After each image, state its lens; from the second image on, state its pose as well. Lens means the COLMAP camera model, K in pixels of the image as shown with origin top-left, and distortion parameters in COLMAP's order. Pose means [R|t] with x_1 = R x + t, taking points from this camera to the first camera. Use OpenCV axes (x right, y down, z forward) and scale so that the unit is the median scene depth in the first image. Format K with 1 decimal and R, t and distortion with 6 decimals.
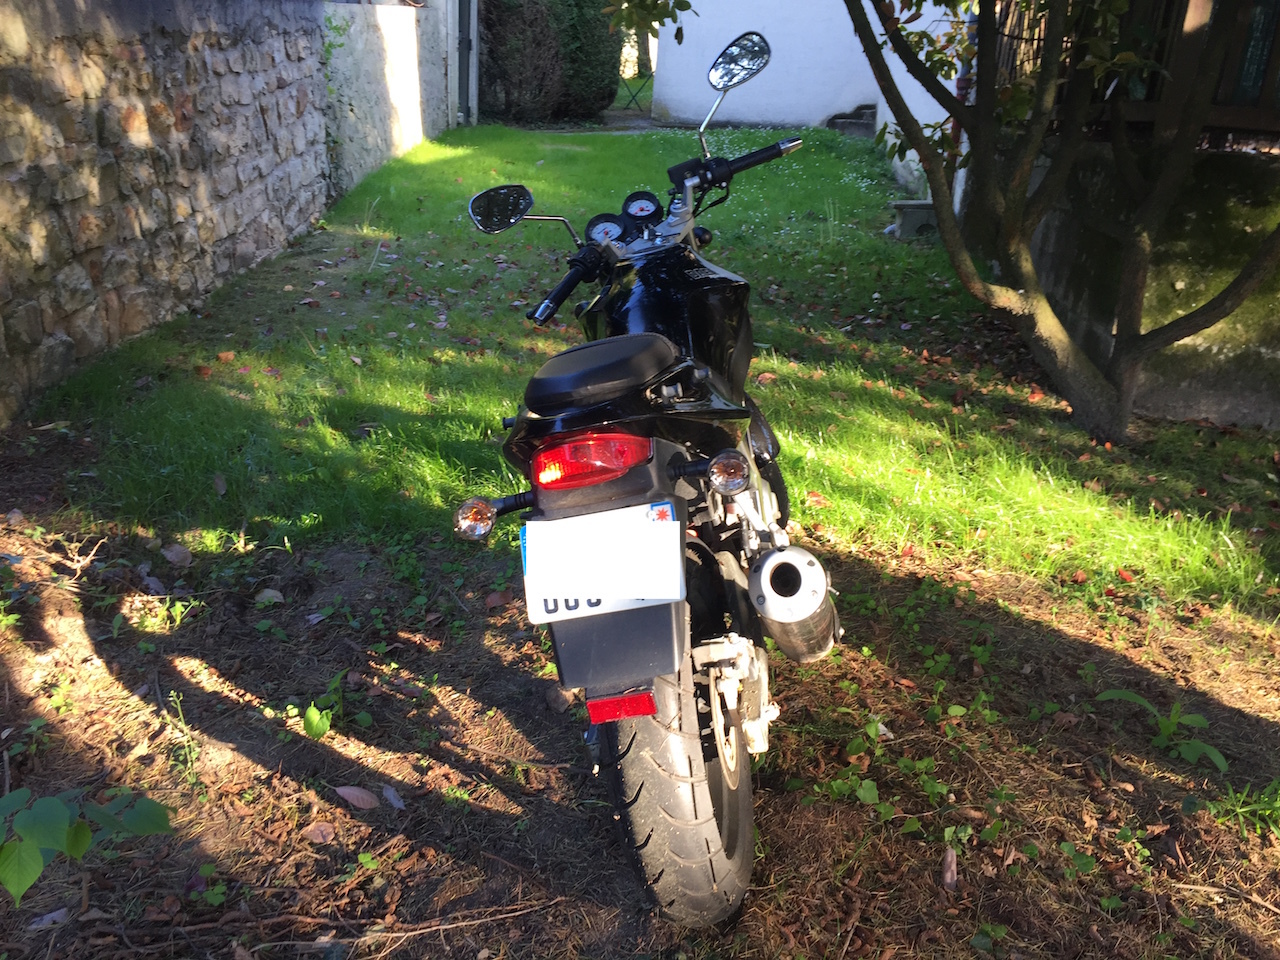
lens RADIAL K [[1089.3, 0, 642.7], [0, 1089.3, 483.0], [0, 0, 1]] dist [0.089373, -0.123205]
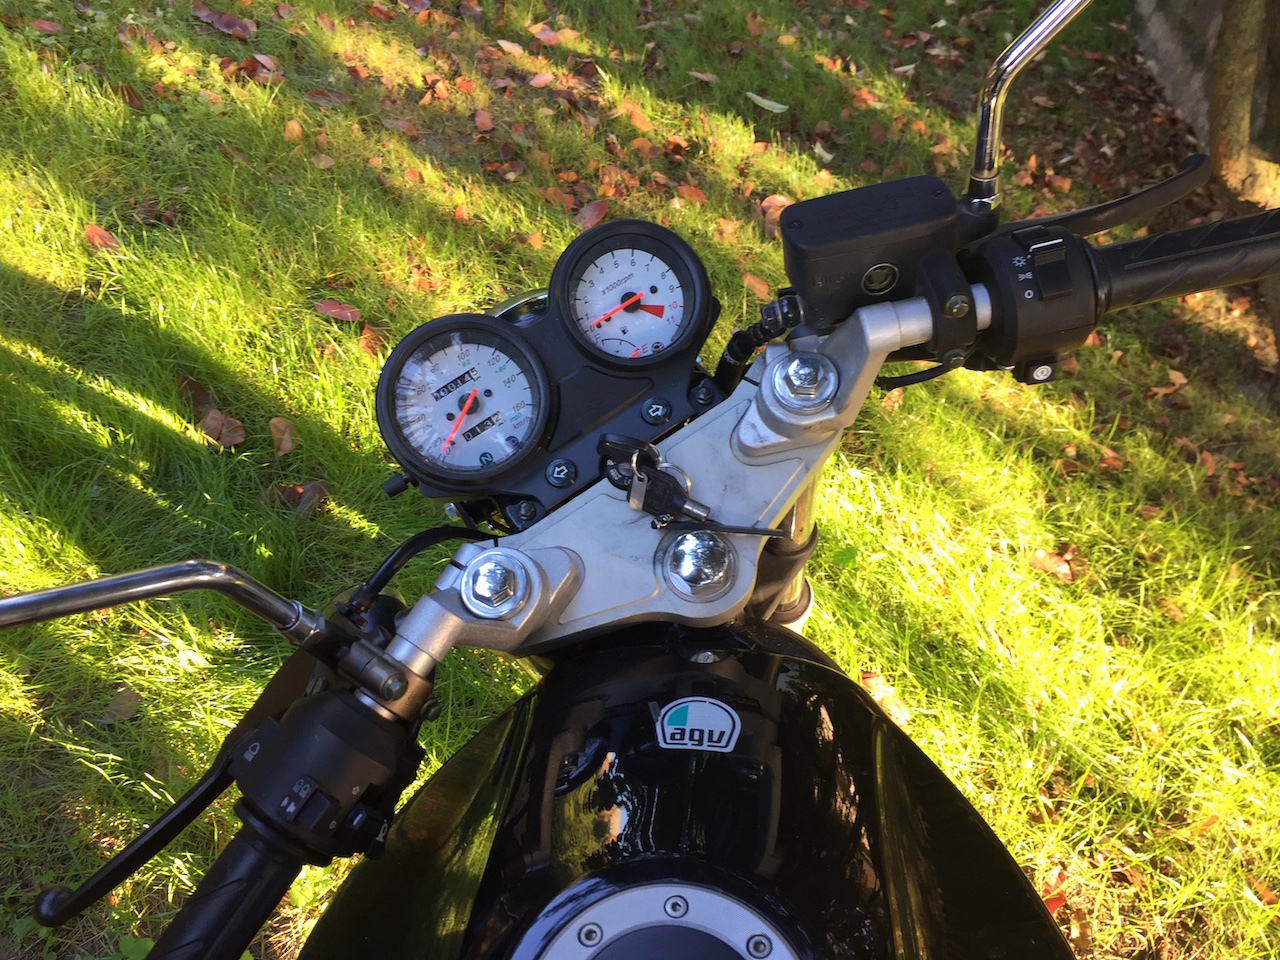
lens RADIAL K [[1089.3, 0, 642.7], [0, 1089.3, 483.0], [0, 0, 1]] dist [0.089373, -0.123205]
pose [[0.982282, 0.121580, 0.142616, -0.016608], [-0.169513, 0.900928, 0.399493, -0.178826], [-0.079917, -0.416590, 0.905575, 0.426912]]
